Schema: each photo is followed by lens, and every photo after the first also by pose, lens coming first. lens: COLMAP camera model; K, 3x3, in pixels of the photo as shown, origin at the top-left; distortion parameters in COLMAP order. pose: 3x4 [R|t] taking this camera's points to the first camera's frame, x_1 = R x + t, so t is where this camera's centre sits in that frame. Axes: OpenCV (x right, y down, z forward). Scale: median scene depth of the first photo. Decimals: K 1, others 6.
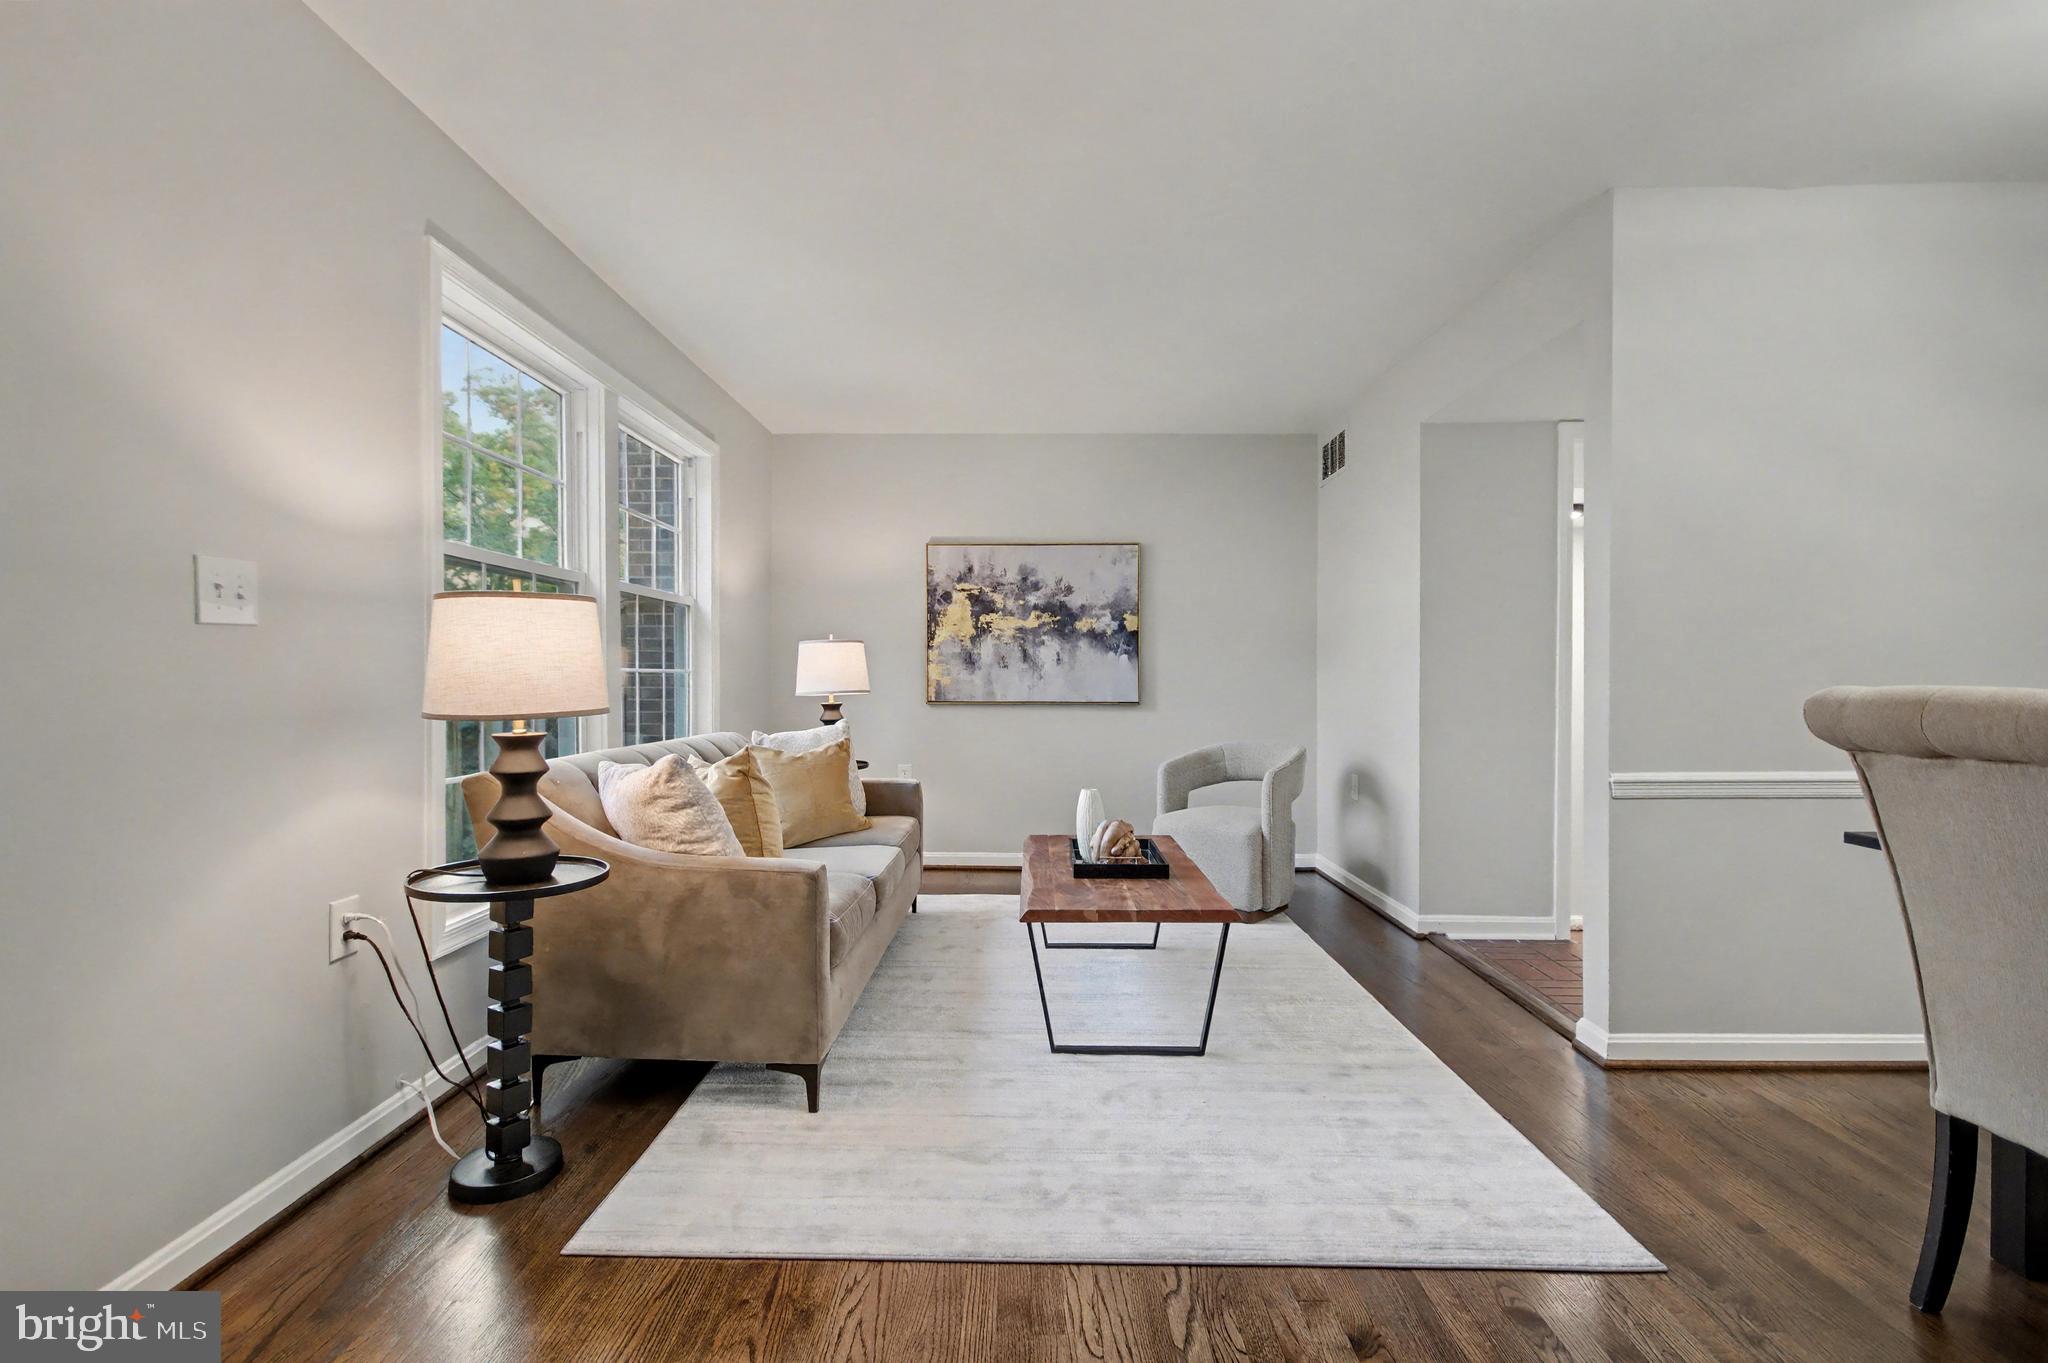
lens RADIAL K [[918.6, 0, 1020.6], [0, 918.6, 691.3], [0, 0, 1]] dist [0.000672, -0.000086]
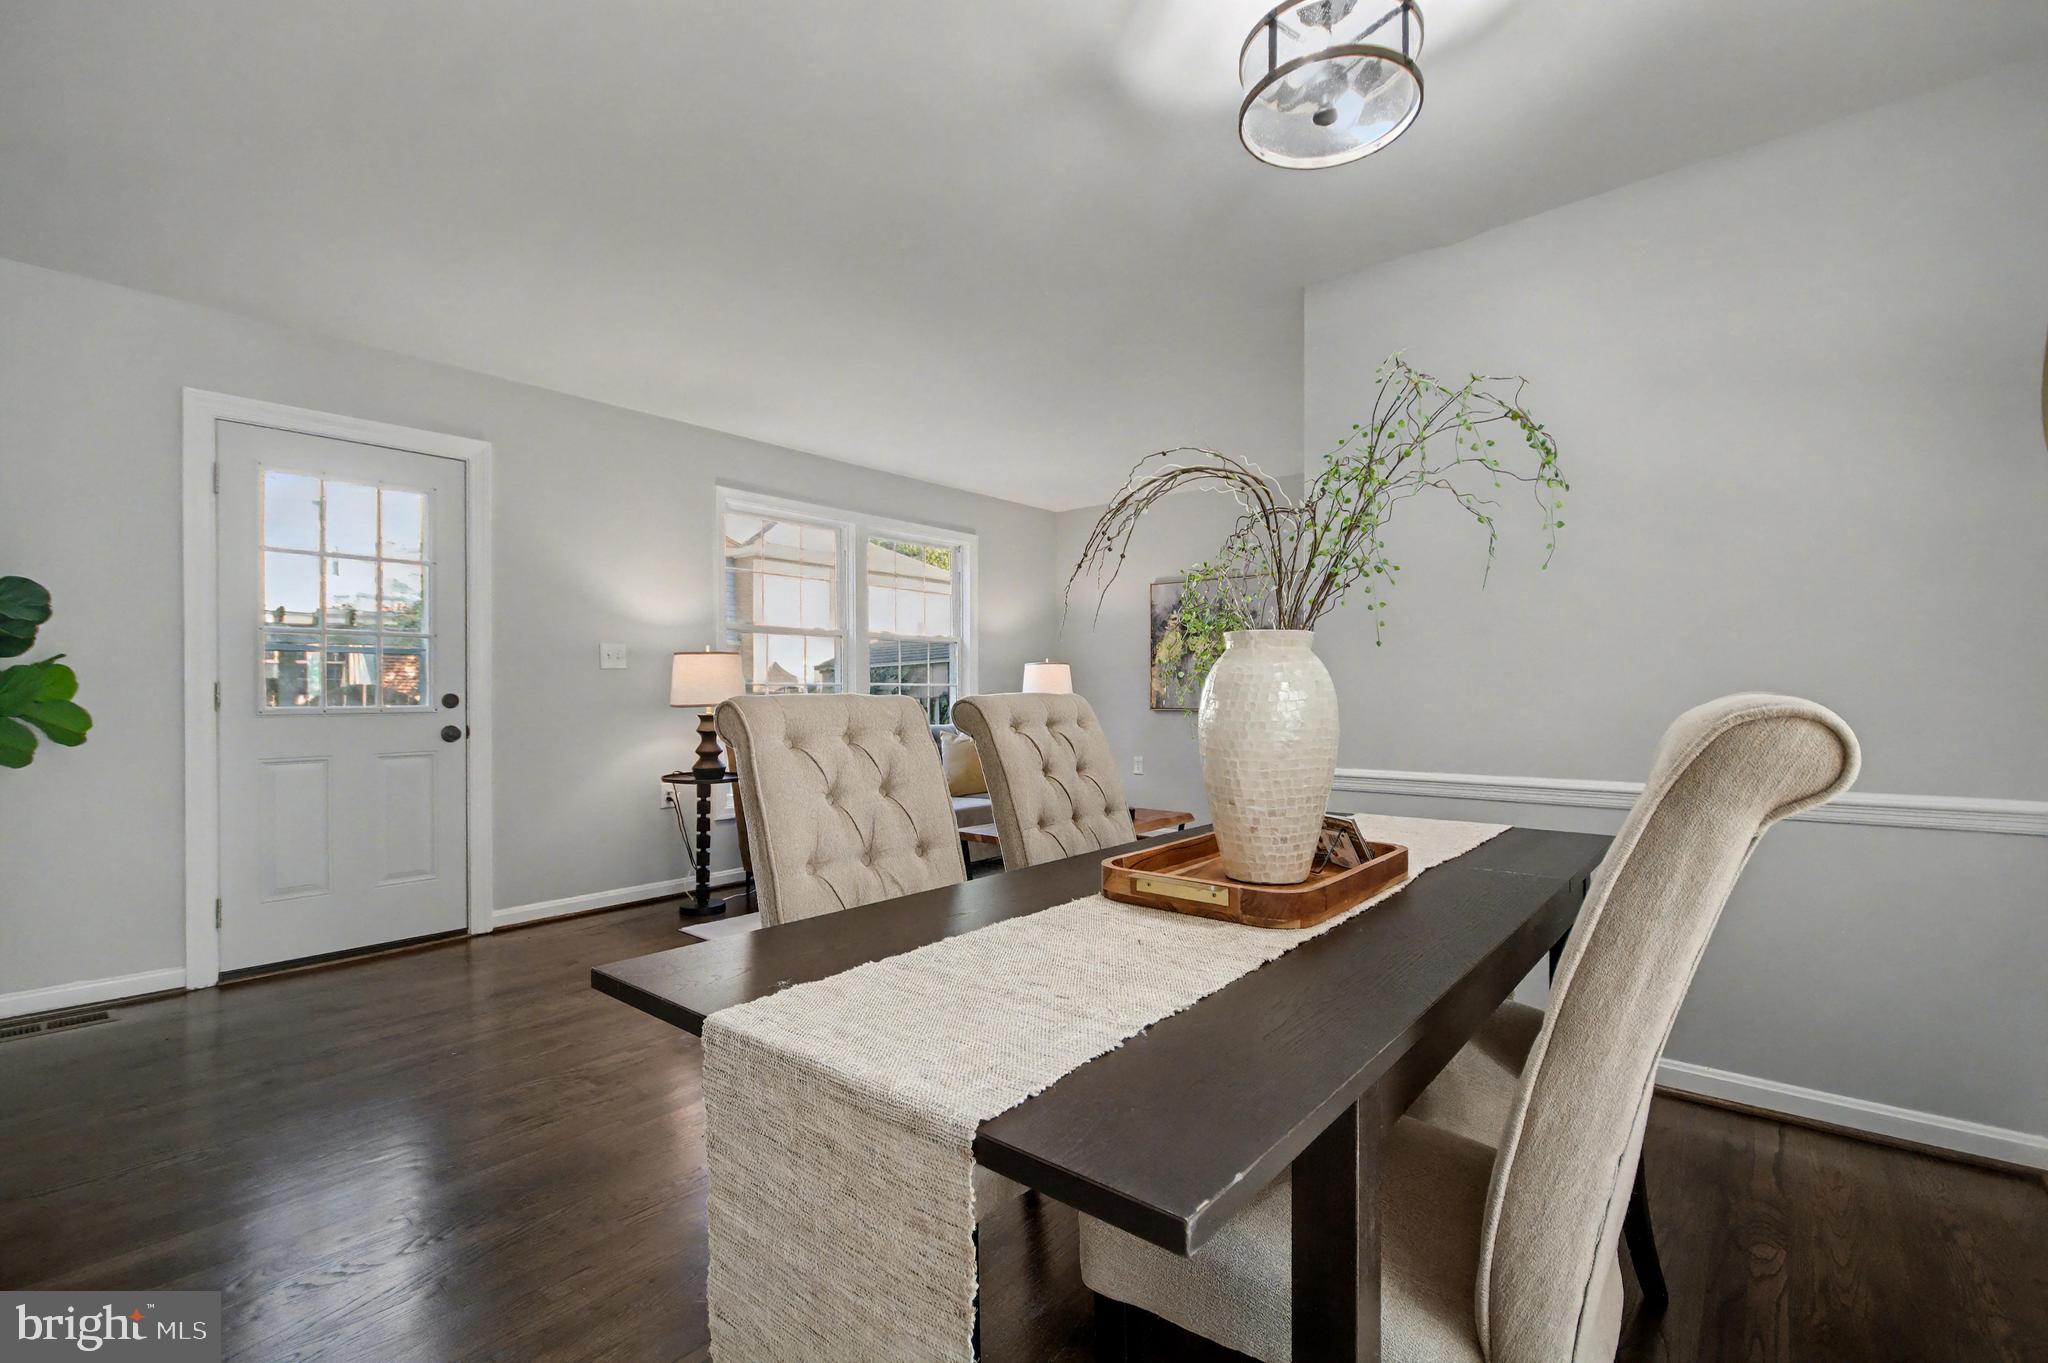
lens RADIAL K [[900.7, 0, 1019.3], [0, 900.7, 696.4], [0, 0, 1]] dist [0.000456, 0.000054]
pose [[0.772043, -0.000814, -0.635570, 0.650453], [-0.006573, 0.999935, -0.009265, 0.009579], [0.635537, 0.011330, 0.771988, -0.094038]]
